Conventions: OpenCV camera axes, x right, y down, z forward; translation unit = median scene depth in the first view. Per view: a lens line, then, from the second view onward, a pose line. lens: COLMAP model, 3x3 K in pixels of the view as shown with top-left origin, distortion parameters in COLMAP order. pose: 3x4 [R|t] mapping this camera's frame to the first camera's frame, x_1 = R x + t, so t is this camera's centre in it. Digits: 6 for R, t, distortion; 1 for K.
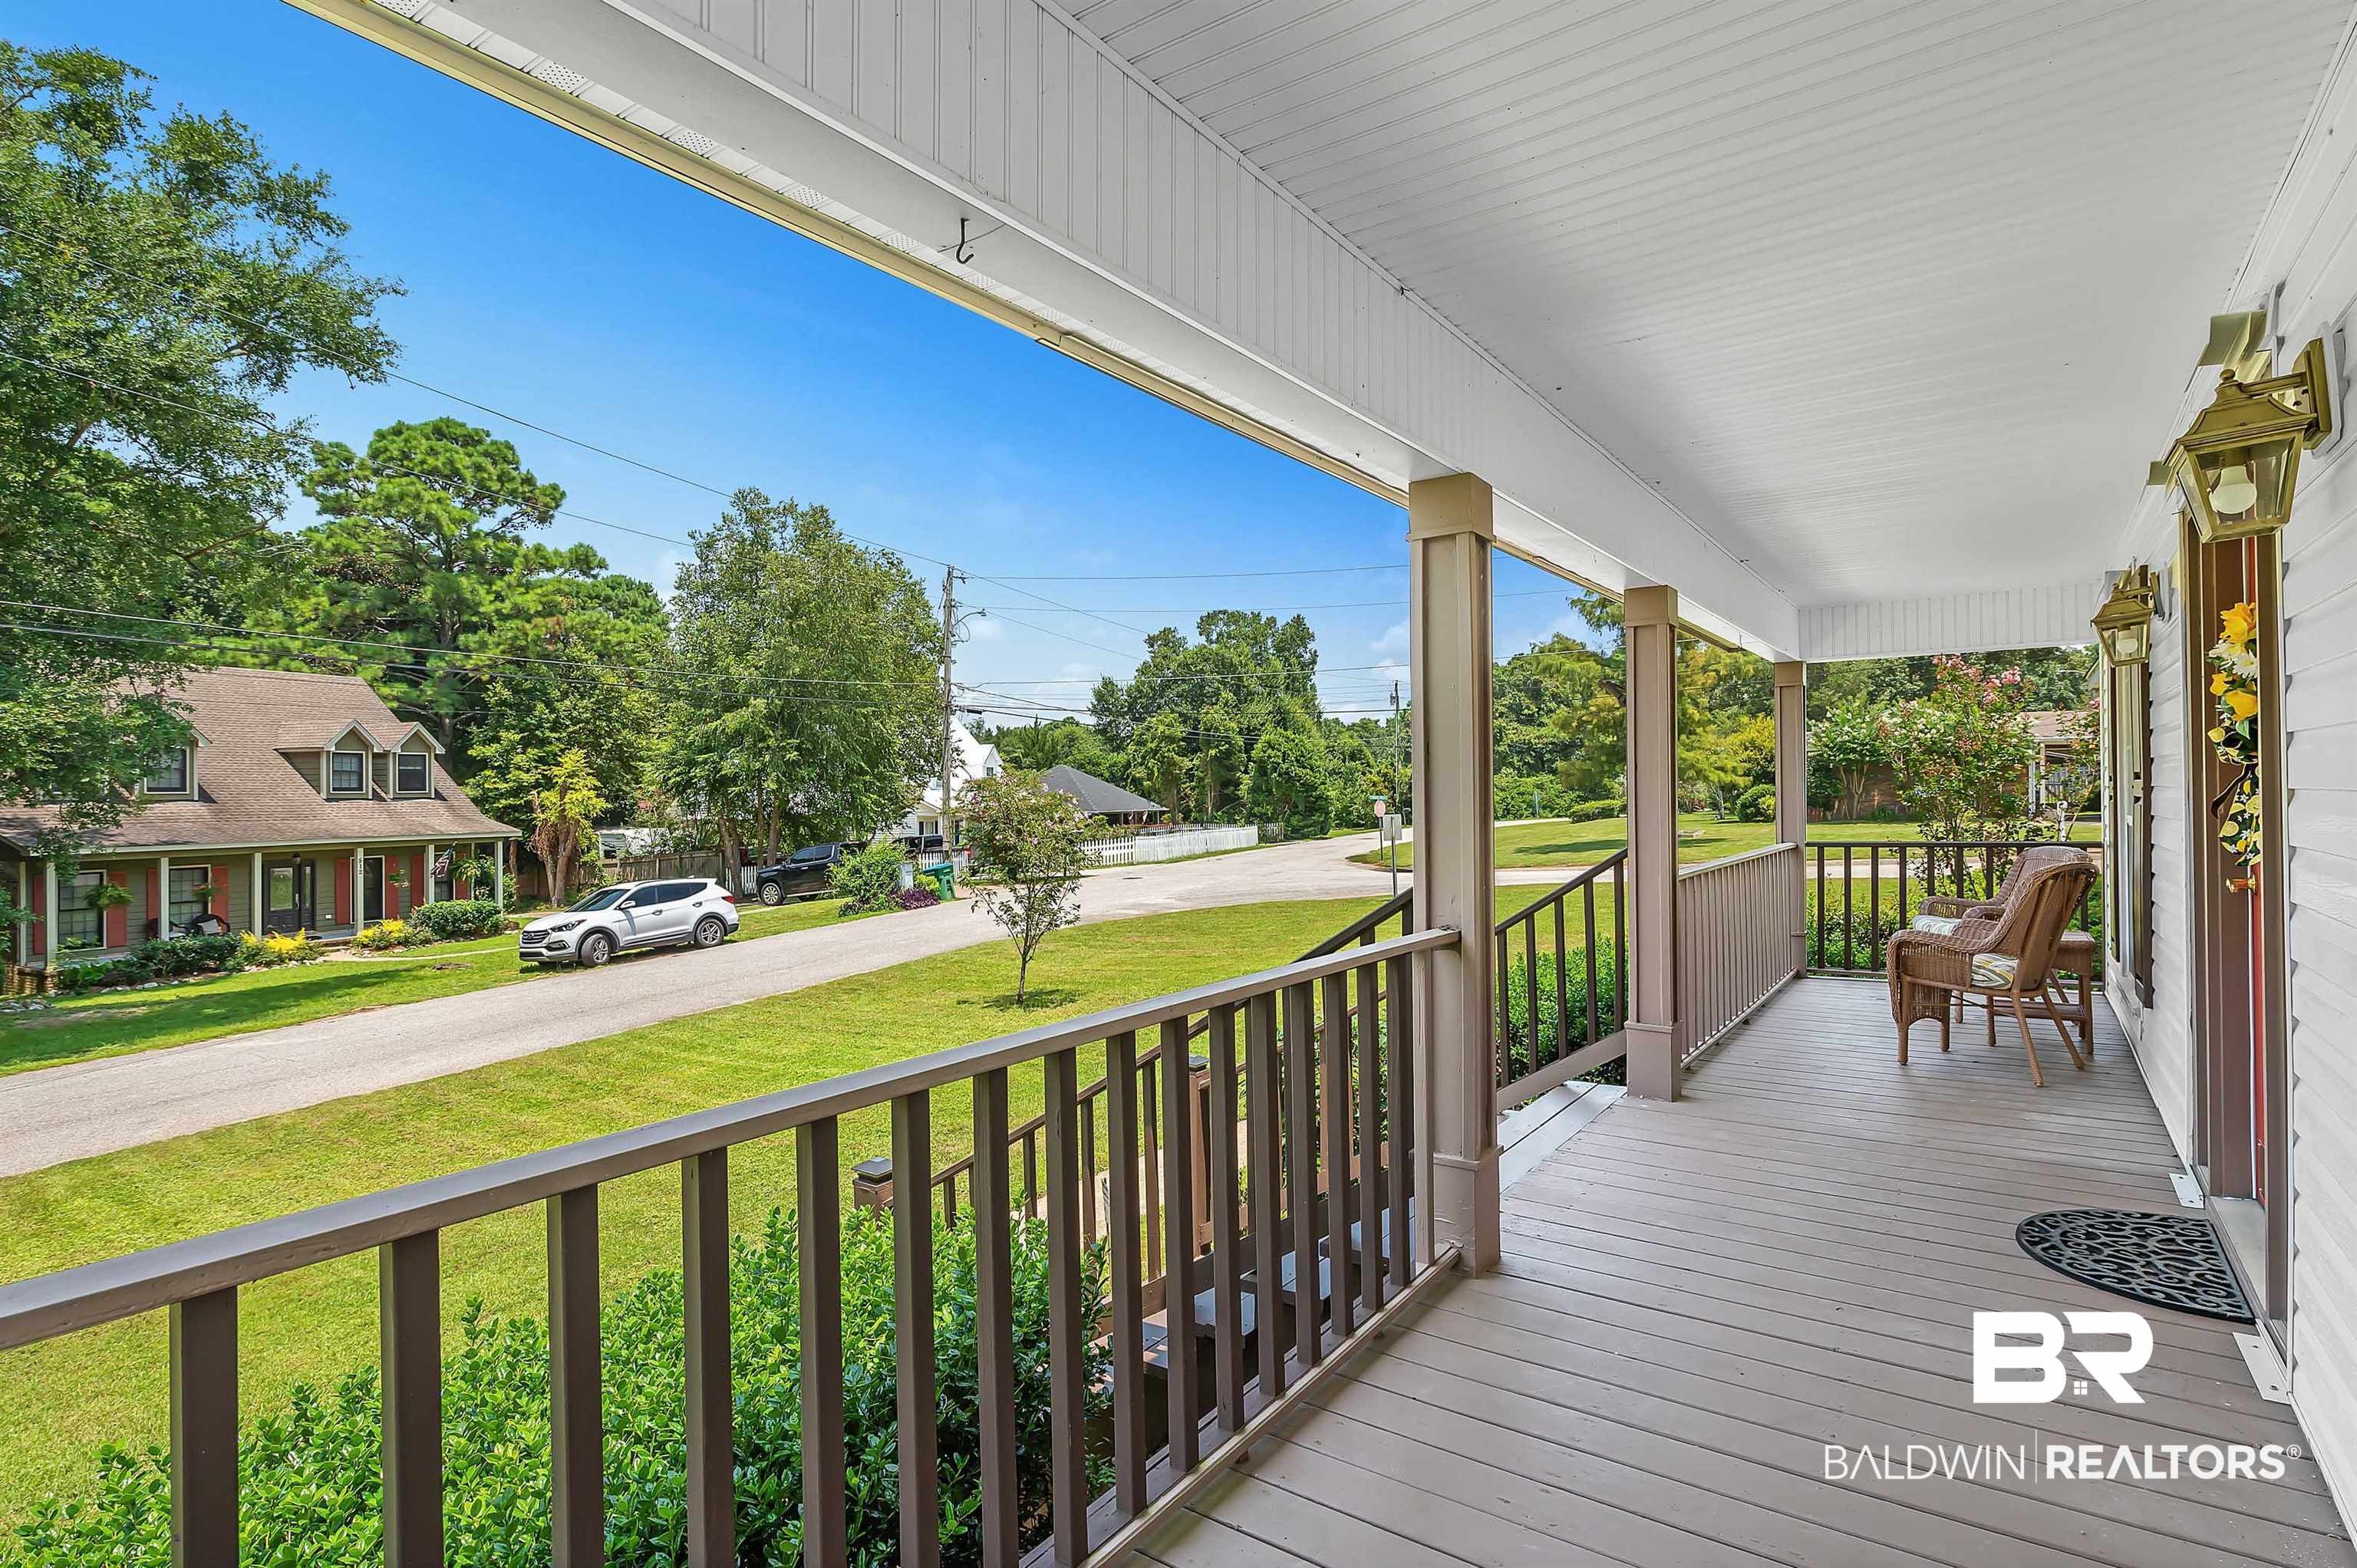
lens RADIAL K [[1156.5, 0, 1178.5], [0, 1156.5, 784.0], [0, 0, 1]] dist [-0.001303, -0.000733]
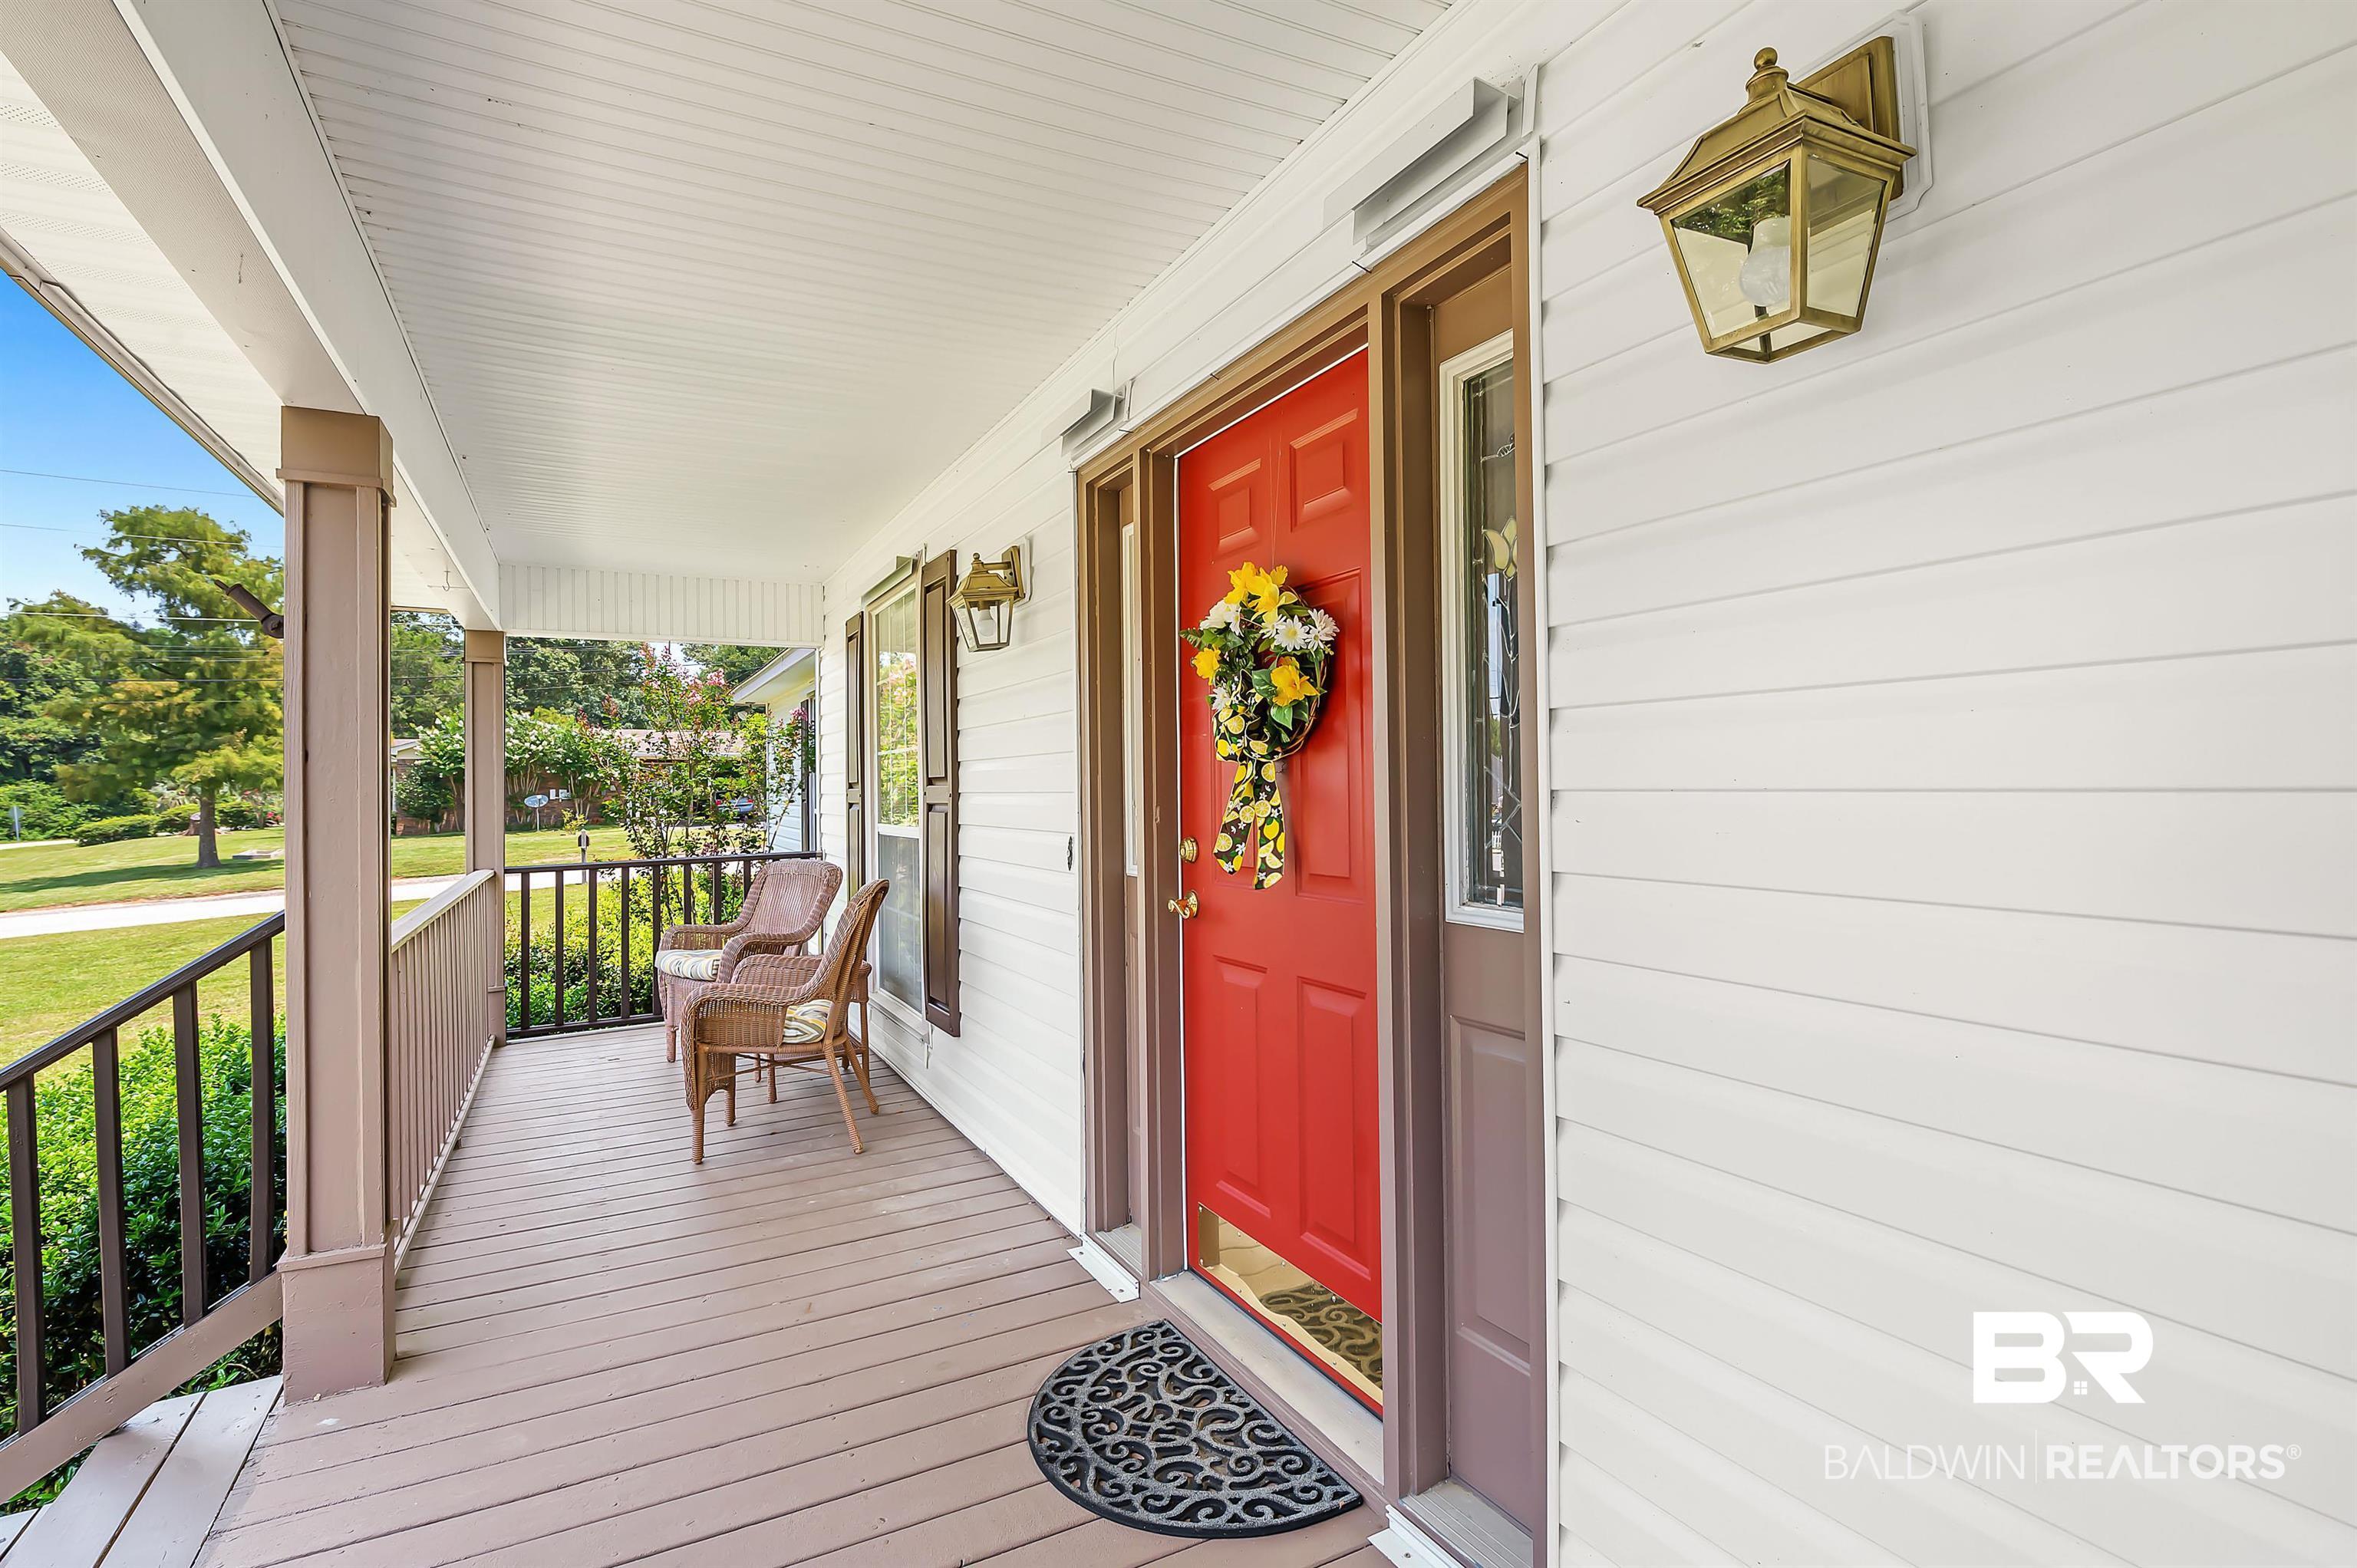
lens RADIAL K [[1114.7, 0, 1178.5], [0, 1114.7, 784.0], [0, 0, 1]] dist [-0.005889, -0.000867]
pose [[0.444114, 0.007191, 0.895941, 0.108637], [0.001430, 0.999961, -0.008735, 0.002511], [-0.895969, 0.005161, 0.444087, 0.375927]]
